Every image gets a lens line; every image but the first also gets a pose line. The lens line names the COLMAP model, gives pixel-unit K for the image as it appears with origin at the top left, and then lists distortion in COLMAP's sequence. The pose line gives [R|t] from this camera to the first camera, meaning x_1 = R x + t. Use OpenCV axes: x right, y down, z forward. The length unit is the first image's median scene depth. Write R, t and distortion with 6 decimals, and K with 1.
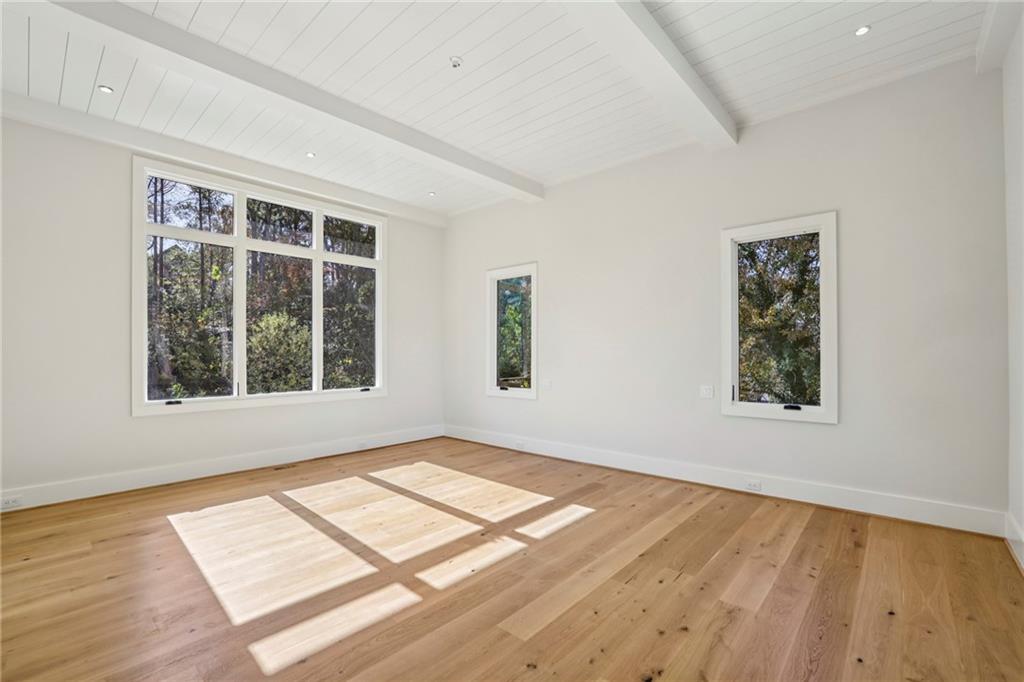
lens RADIAL K [[443.2, 0, 512.0], [0, 443.2, 341.0], [0, 0, 1]] dist [-0.027776, 0.000536]
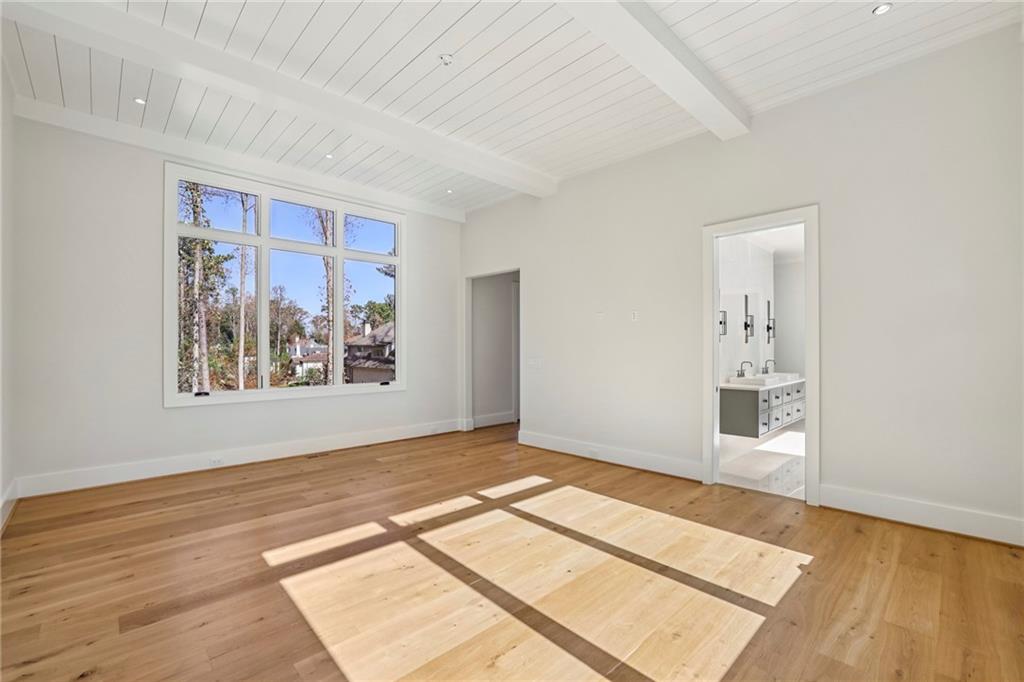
lens RADIAL K [[443.2, 0, 512.0], [0, 443.2, 341.0], [0, 0, 1]] dist [-0.027776, 0.000536]
pose [[-0.997042, 0.002312, 0.076821, -0.355407], [-0.000992, 0.999077, -0.042944, 0.056228], [-0.076849, -0.042894, -0.996120, 2.039200]]
